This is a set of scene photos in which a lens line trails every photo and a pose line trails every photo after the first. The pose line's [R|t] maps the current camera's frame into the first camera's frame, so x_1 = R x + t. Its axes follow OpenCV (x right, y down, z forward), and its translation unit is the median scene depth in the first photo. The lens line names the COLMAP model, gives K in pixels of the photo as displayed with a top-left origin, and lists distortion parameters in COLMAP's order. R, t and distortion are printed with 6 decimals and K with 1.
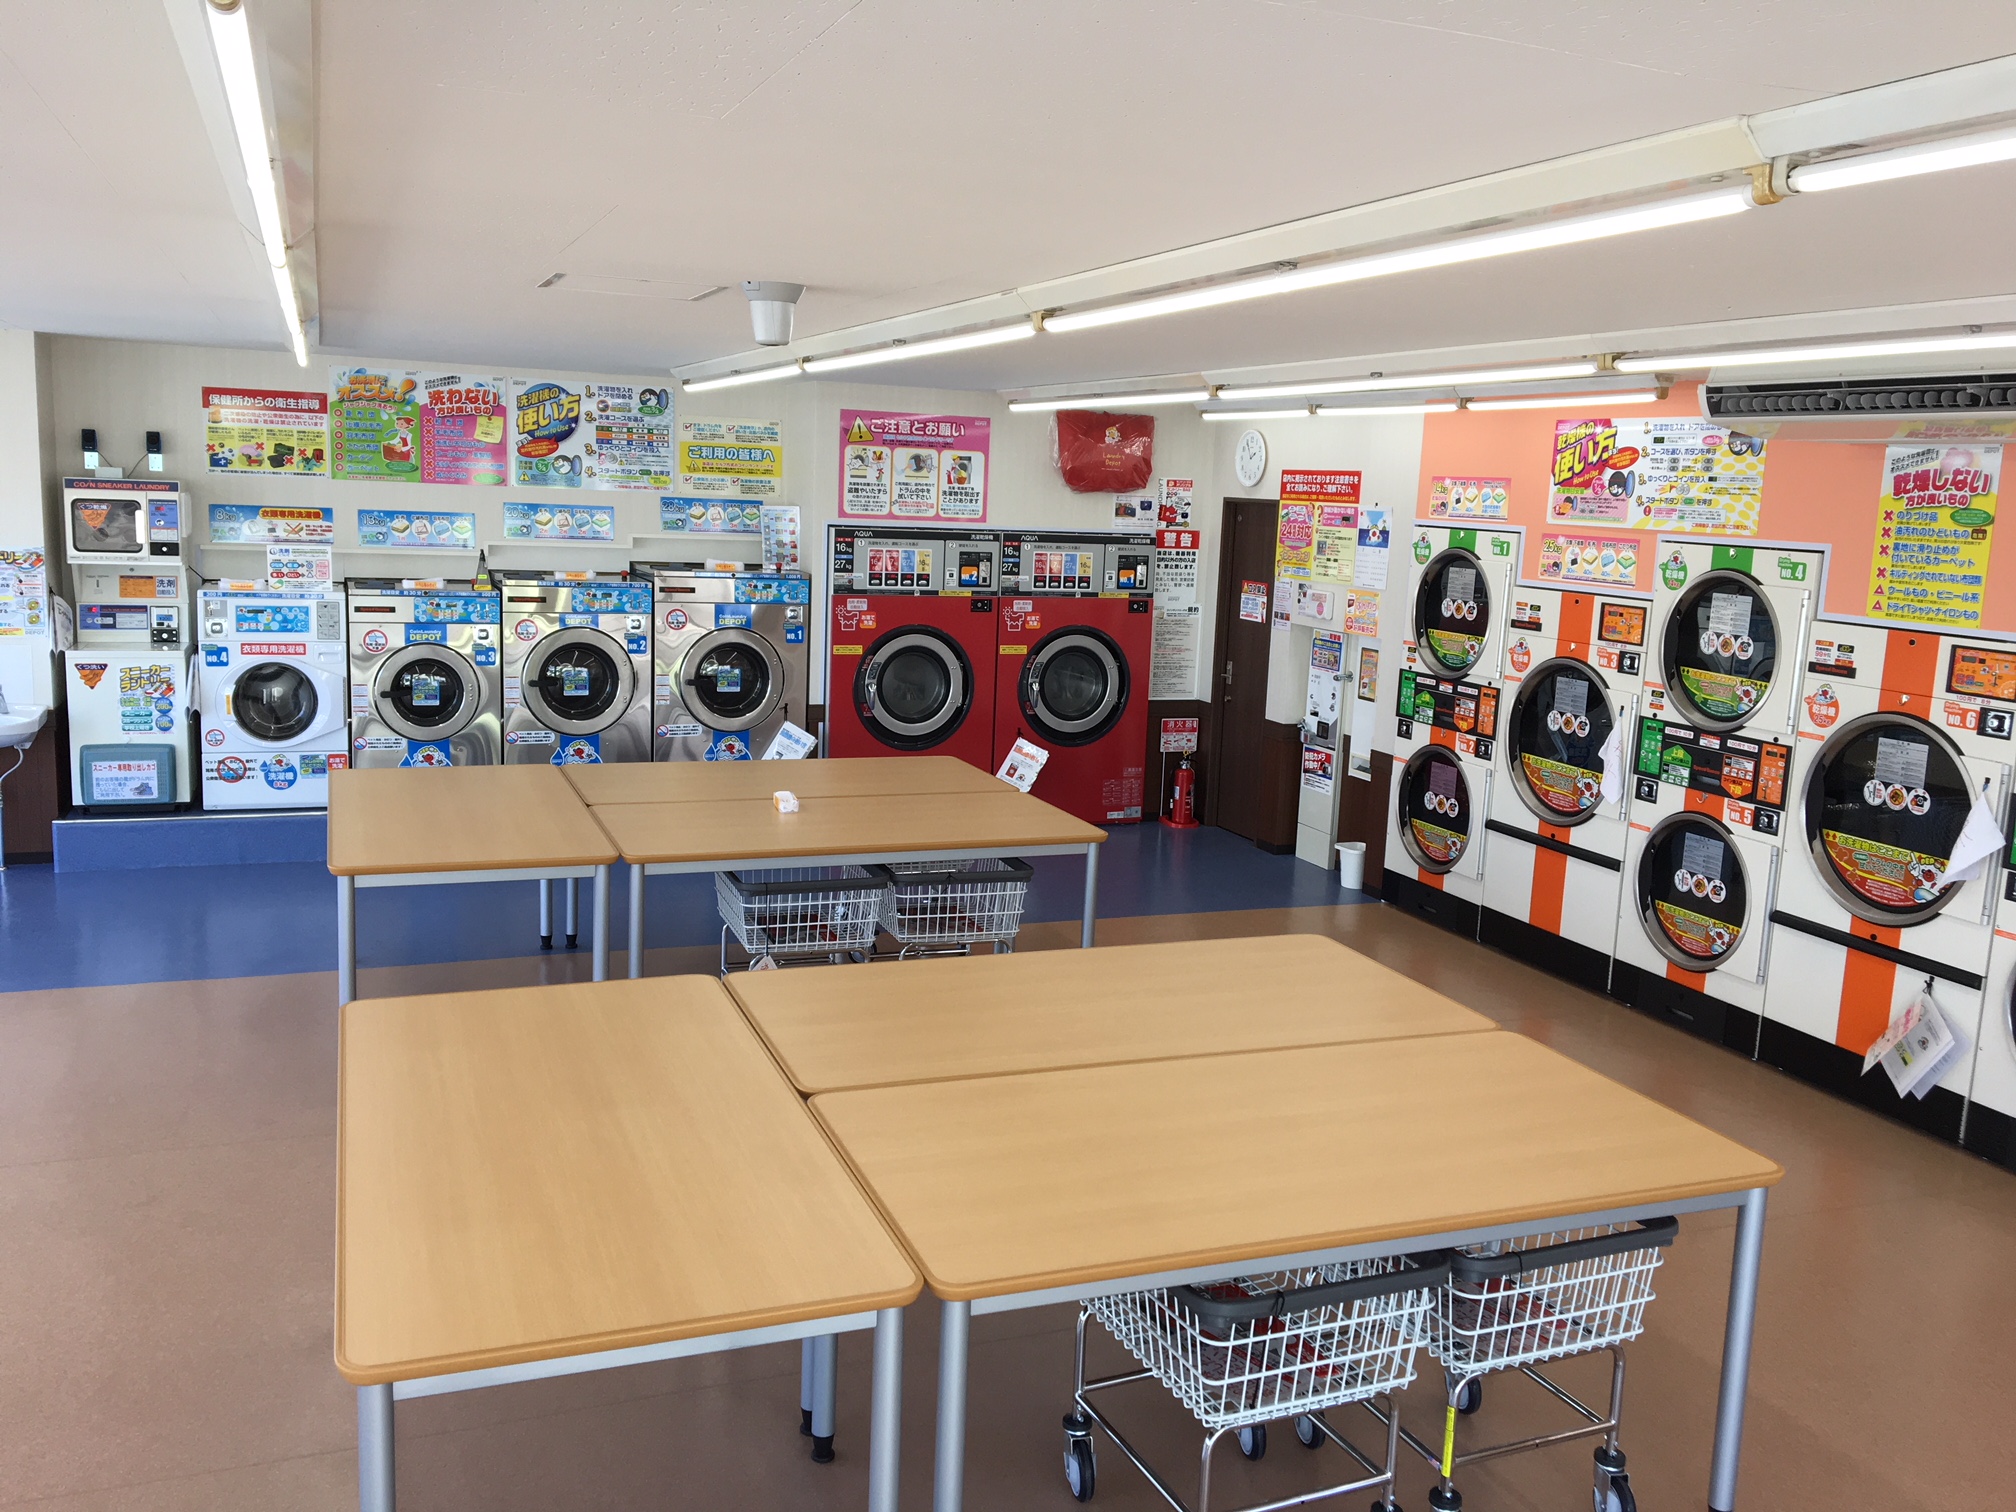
lens RADIAL K [[1667.1, 0, 1008.0], [0, 1667.1, 756.0], [0, 0, 1]] dist [0.093212, -0.148016]
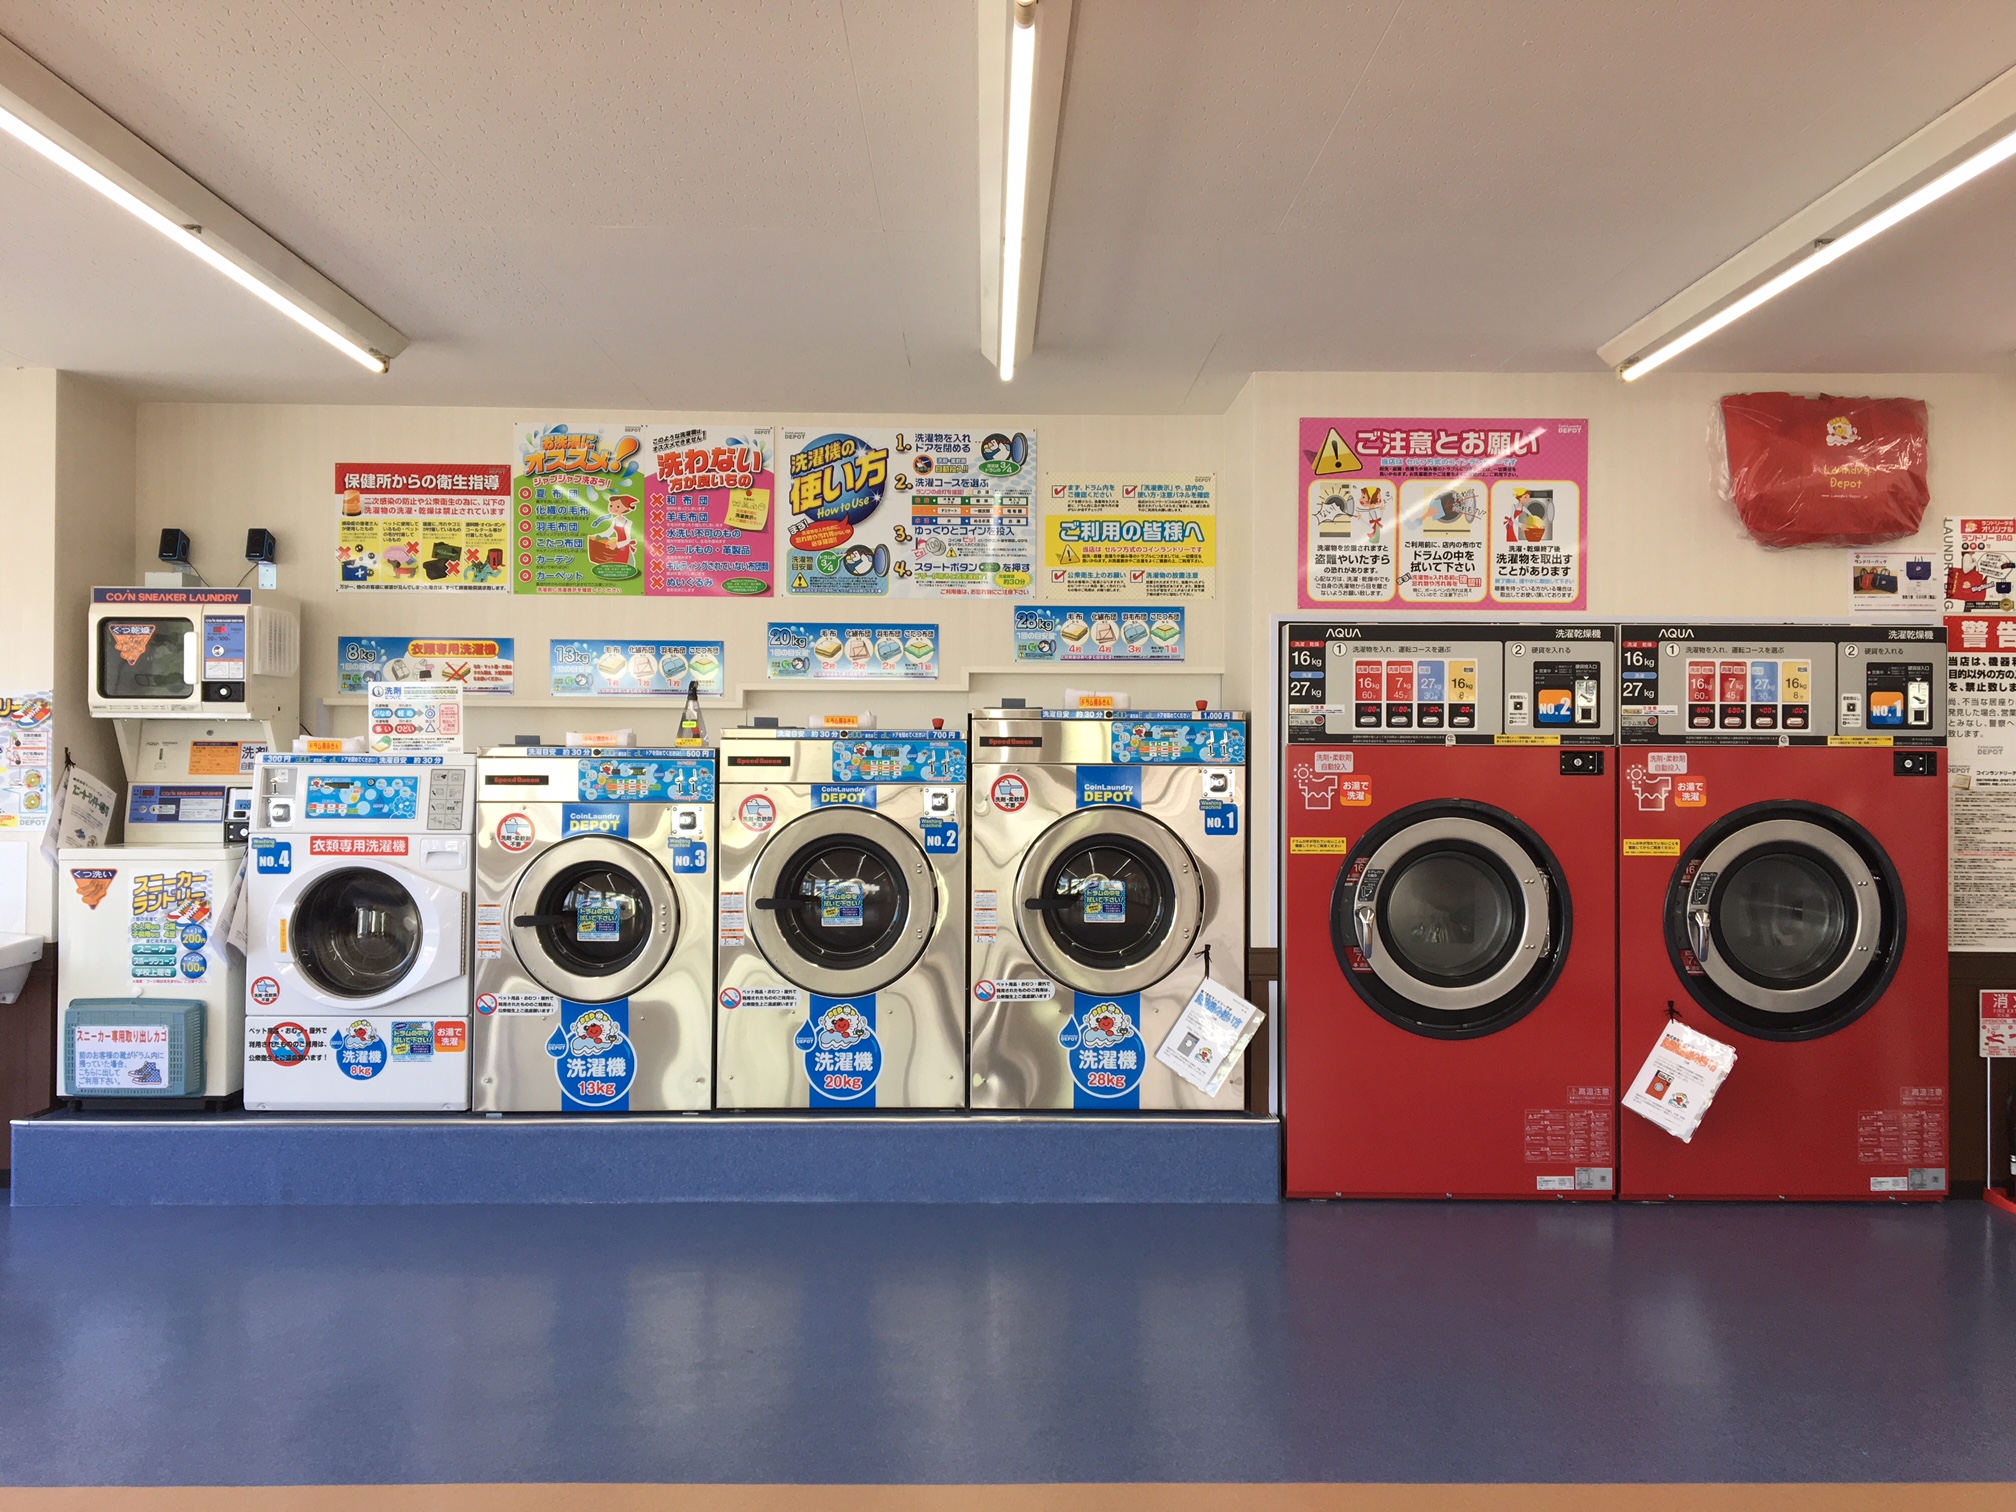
lens RADIAL K [[1667.1, 0, 1008.0], [0, 1667.1, 756.0], [0, 0, 1]] dist [0.093212, -0.148016]
pose [[0.933203, -0.039025, -0.357224, 0.005033], [-0.025444, 0.984415, -0.174013, 0.004713], [0.358447, 0.171479, 0.917666, 0.467378]]
